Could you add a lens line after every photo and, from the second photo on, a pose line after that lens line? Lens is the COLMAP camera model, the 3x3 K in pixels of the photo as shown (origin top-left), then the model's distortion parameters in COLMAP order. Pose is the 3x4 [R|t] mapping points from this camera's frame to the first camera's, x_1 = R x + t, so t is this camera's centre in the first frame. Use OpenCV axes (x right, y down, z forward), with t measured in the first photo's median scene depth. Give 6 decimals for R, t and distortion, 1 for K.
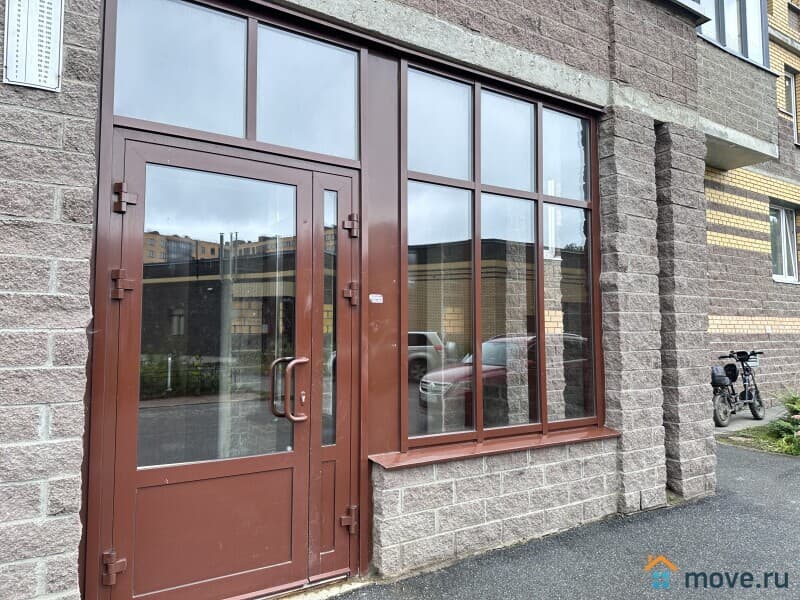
lens RADIAL K [[553.5, 0, 399.5], [0, 553.5, 298.4], [0, 0, 1]] dist [0.046848, -0.002203]
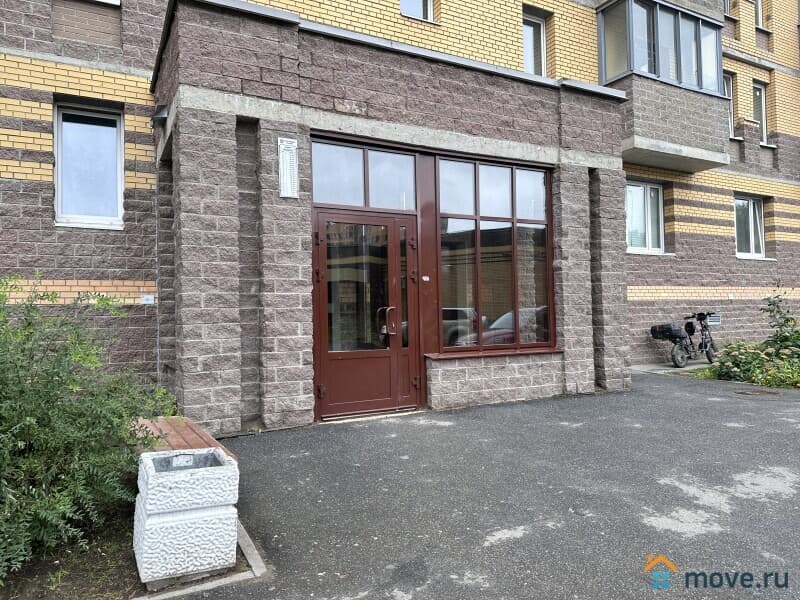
lens RADIAL K [[553.5, 0, 392.0], [0, 553.5, 308.3], [0, 0, 1]] dist [0.046848, -0.002203]
pose [[0.995790, -0.021763, -0.089042, 0.009216], [0.025824, 0.998666, 0.044718, 0.011838], [0.087950, -0.046829, 0.995024, -0.783107]]
